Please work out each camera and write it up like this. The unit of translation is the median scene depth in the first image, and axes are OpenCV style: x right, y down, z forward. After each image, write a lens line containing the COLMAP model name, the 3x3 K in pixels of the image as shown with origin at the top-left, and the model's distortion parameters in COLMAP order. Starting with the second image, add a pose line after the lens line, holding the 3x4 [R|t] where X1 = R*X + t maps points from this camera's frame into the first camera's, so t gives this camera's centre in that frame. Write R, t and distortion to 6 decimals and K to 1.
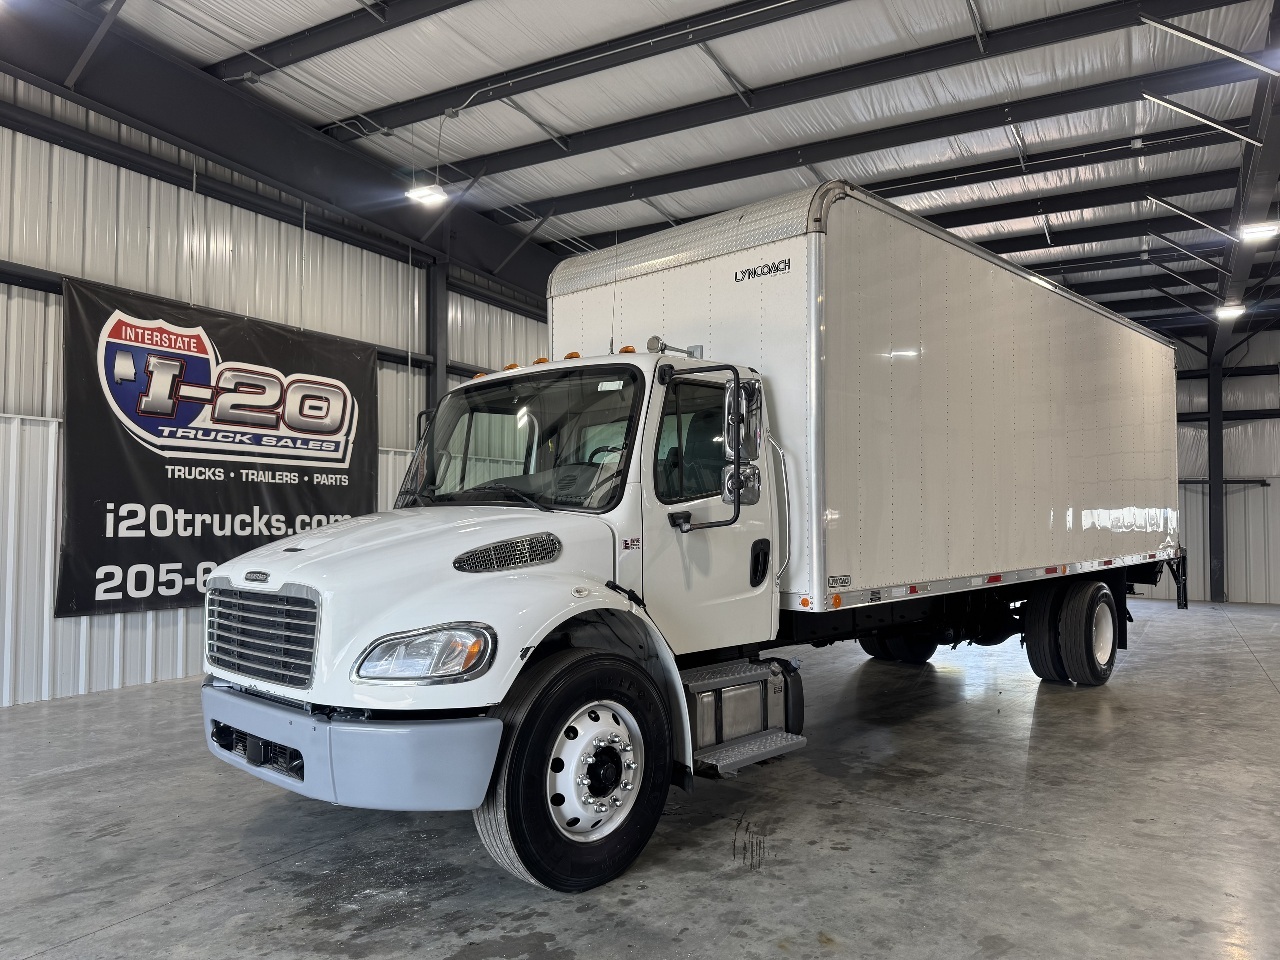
lens RADIAL K [[891.4, 0, 644.2], [0, 891.4, 485.8], [0, 0, 1]] dist [0.046302, -0.048093]
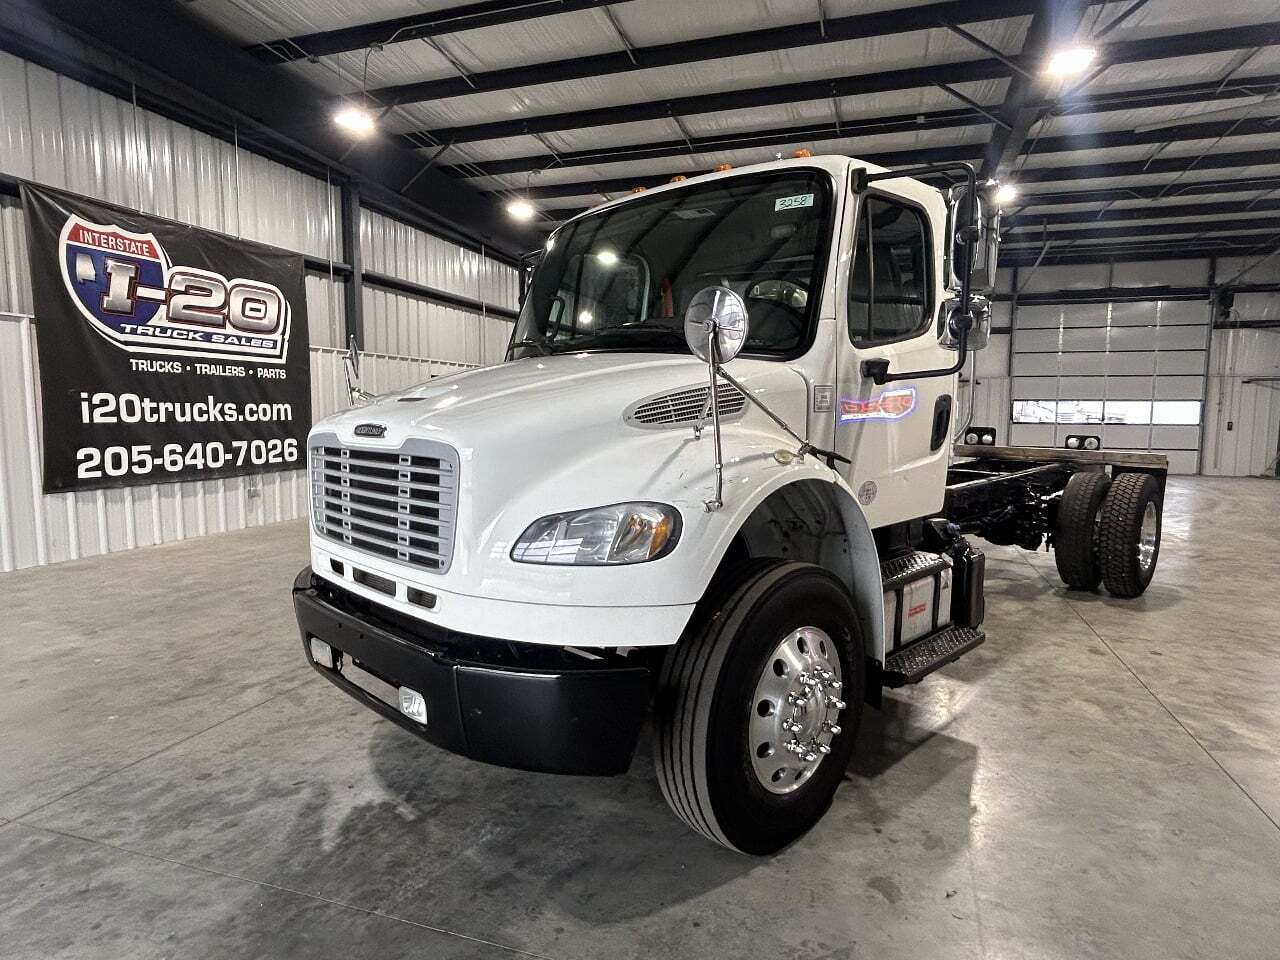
lens RADIAL K [[744.3, 0, 633.2], [0, 744.3, 480.8], [0, 0, 1]] dist [-0.008073, 0.009549]
pose [[0.981969, -0.018293, 0.188154, -0.085435], [-0.006801, 0.991244, 0.131866, 0.001218], [-0.188918, -0.130768, 0.973247, -0.045313]]
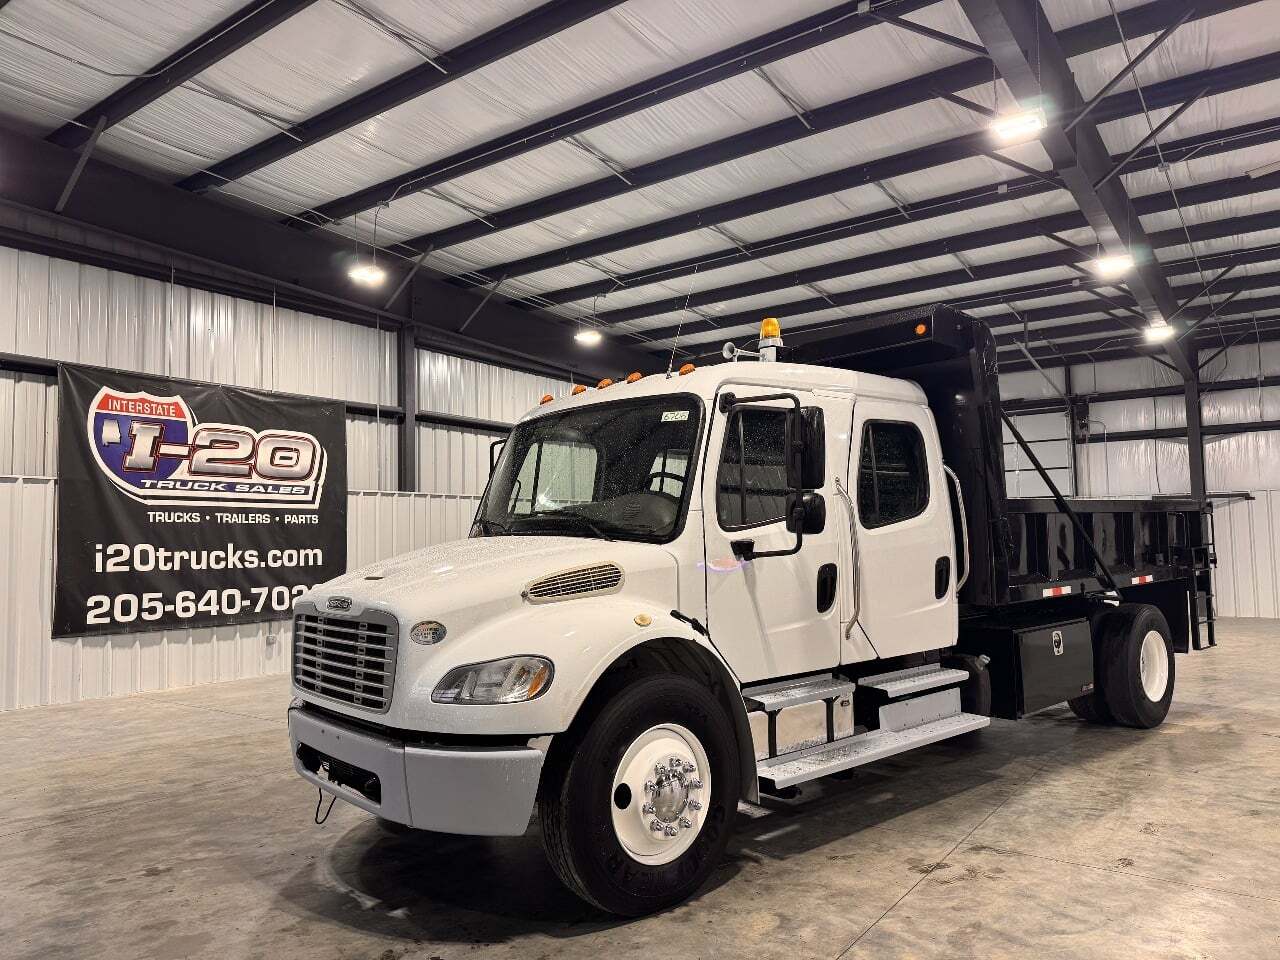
lens RADIAL K [[891.4, 0, 643.7], [0, 891.4, 481.3], [0, 0, 1]] dist [0.046302, -0.048093]
pose [[0.992885, -0.029748, -0.115305, 0.258342], [0.025799, 0.999033, -0.035596, -0.003287], [0.116253, 0.032368, 0.992692, -0.119093]]
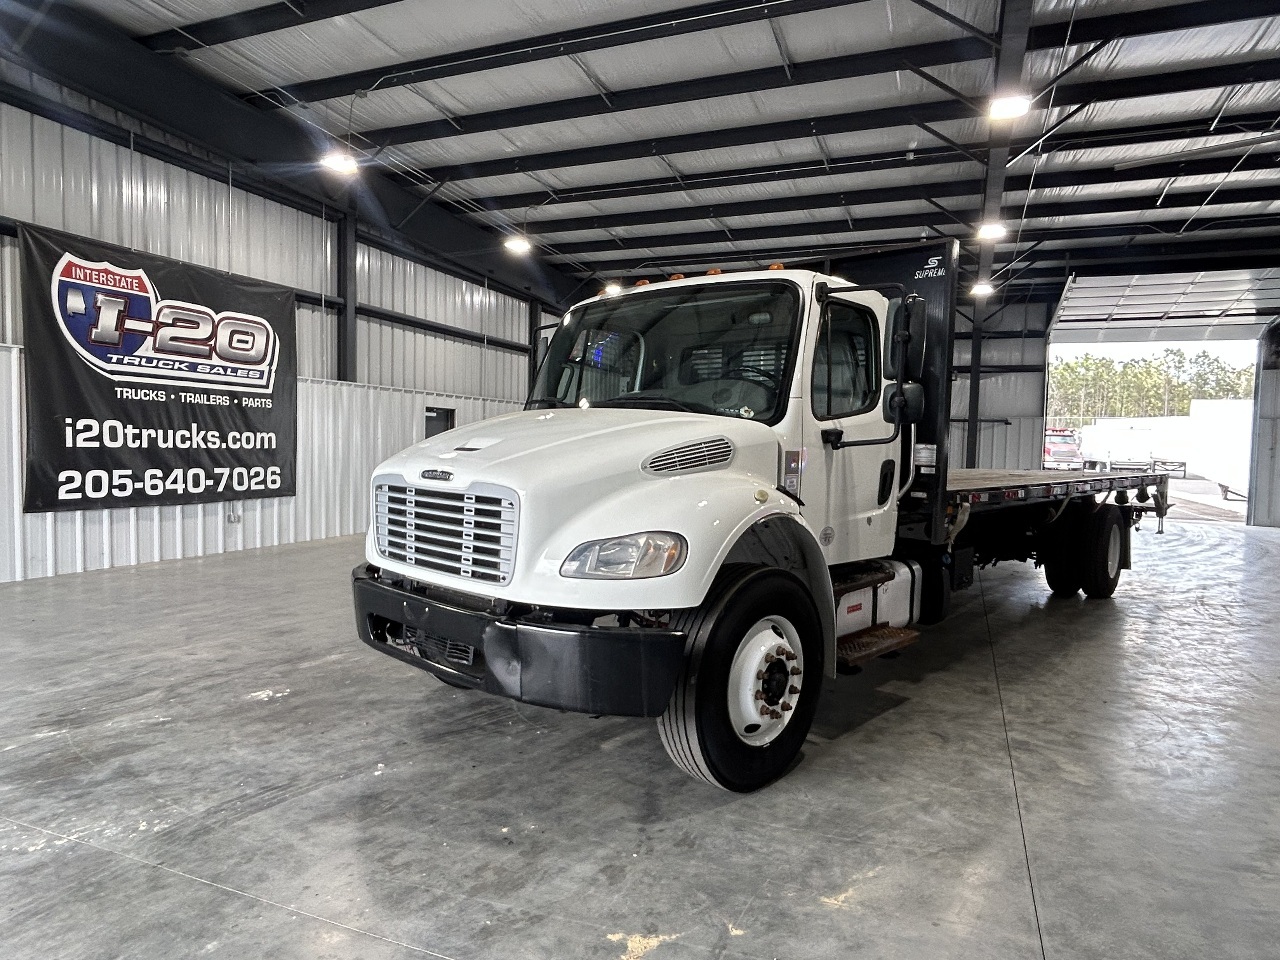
lens RADIAL K [[789.0, 0, 635.8], [0, 789.0, 485.3], [0, 0, 1]] dist [-0.007494, 0.011083]
pose [[0.991976, 0.010813, 0.125967, 0.020513], [-0.022074, 0.995845, 0.088347, -0.001315], [-0.124488, -0.090419, 0.988093, -0.121286]]
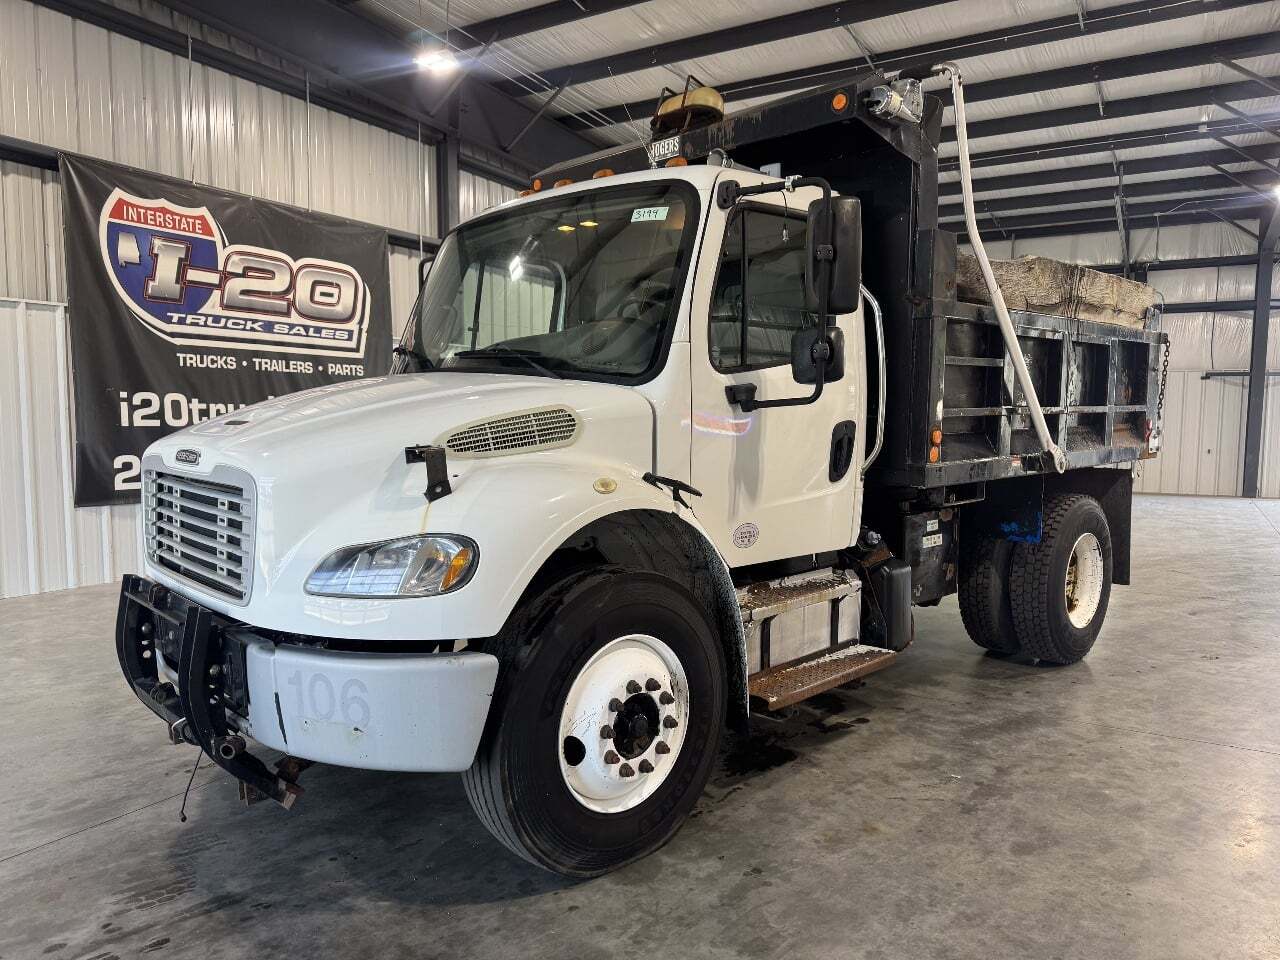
lens RADIAL K [[891.4, 0, 636.5], [0, 891.4, 483.3], [0, 0, 1]] dist [0.046302, -0.048093]
pose [[0.999533, 0.005718, -0.030026, -0.002293], [-0.002198, 0.993250, 0.115975, 0.003118], [0.030486, -0.115855, 0.992798, 0.026985]]
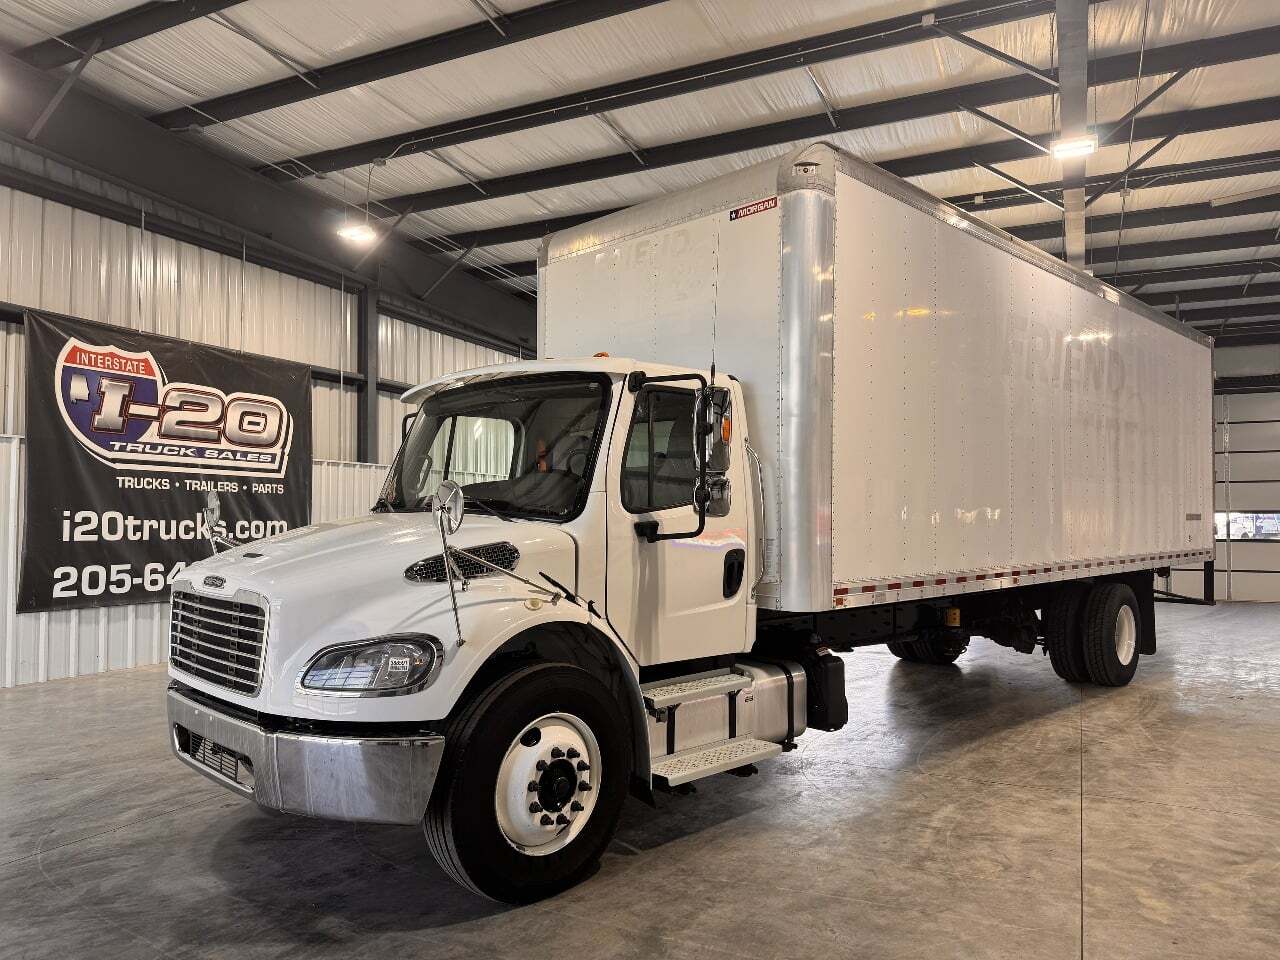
lens RADIAL K [[891.4, 0, 643.0], [0, 891.4, 490.1], [0, 0, 1]] dist [0.046302, -0.048093]
pose [[0.998265, 0.000593, 0.058886, 0.050490], [-0.000635, 1.000000, 0.000694, -0.006769], [-0.058885, -0.000730, 0.998264, -0.143908]]
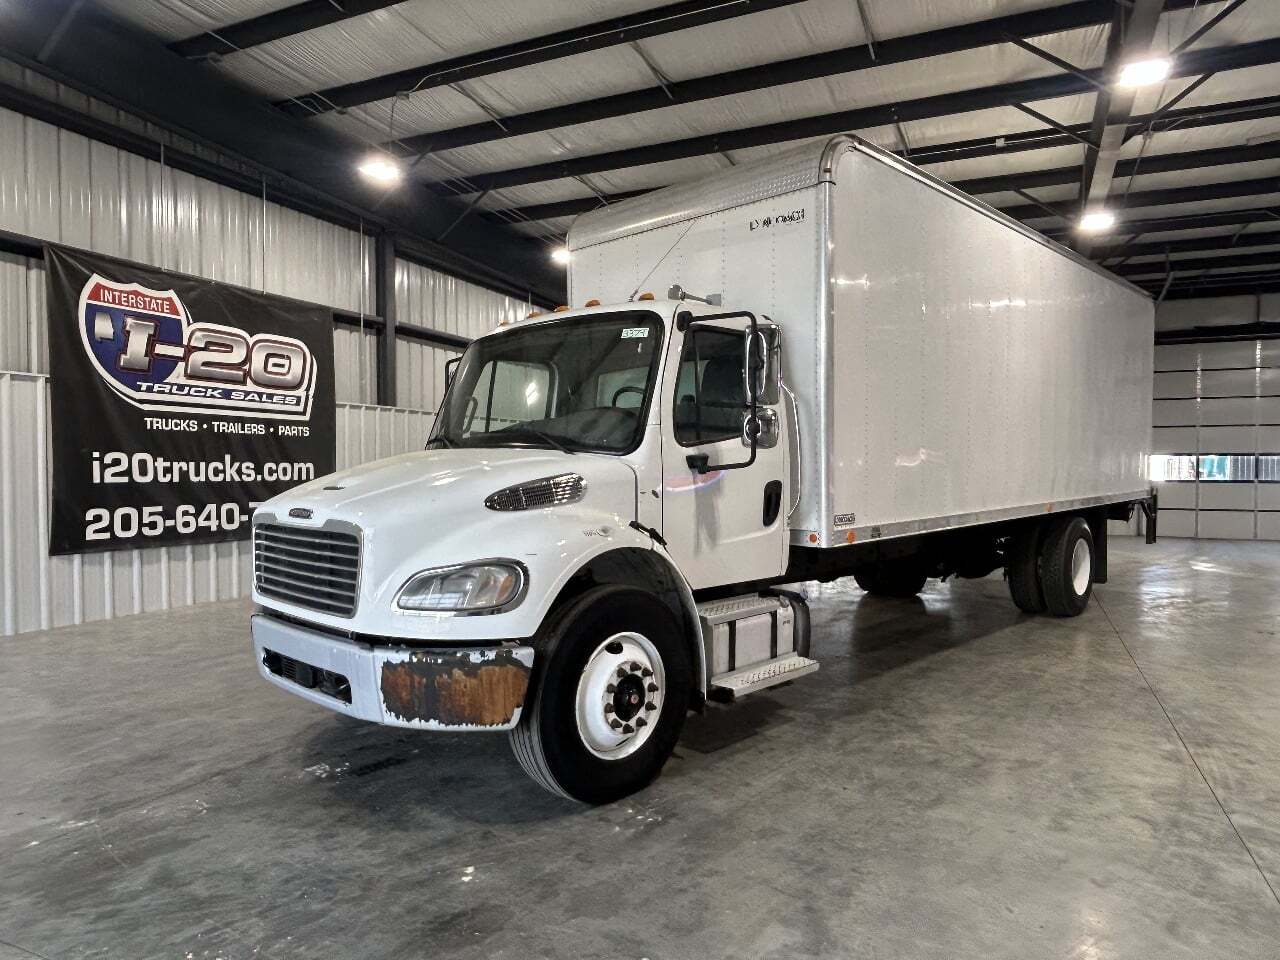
lens RADIAL K [[823.9, 0, 638.4], [0, 823.9, 487.2], [0, 0, 1]] dist [0.002980, -0.002023]
pose [[0.996369, -0.005407, 0.084966, -0.016187], [0.000166, 0.998103, 0.061569, 0.000079], [-0.085138, -0.061331, 0.994480, -0.055868]]
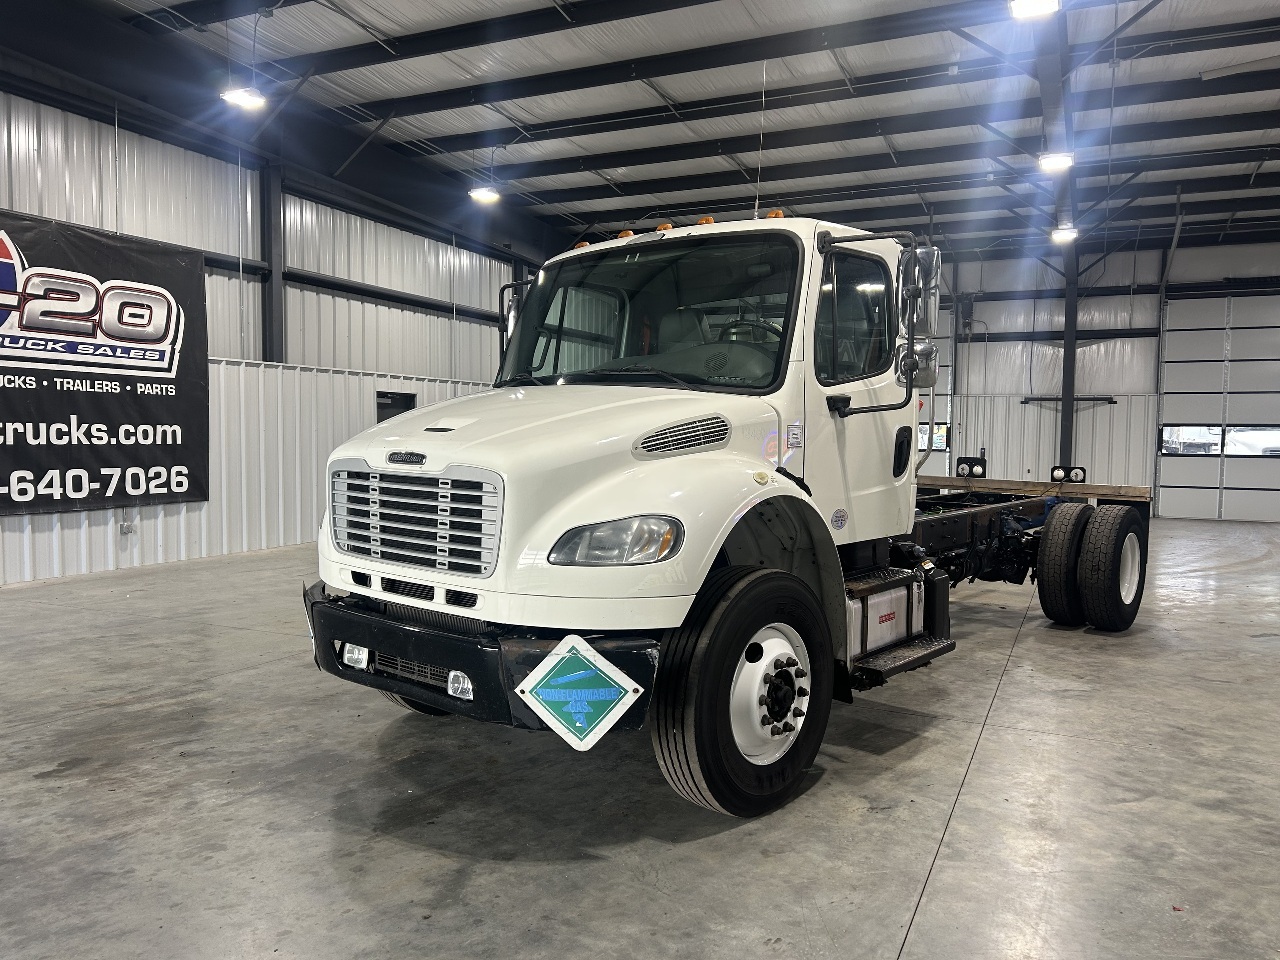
lens RADIAL K [[958.4, 0, 648.4], [0, 958.4, 480.3], [0, 0, 1]] dist [0.031284, -0.007947]
pose [[0.996774, 0.002857, 0.080212, 0.121033], [-0.009807, 0.996213, 0.086391, -0.004569], [-0.079662, -0.086898, 0.993027, -0.125942]]
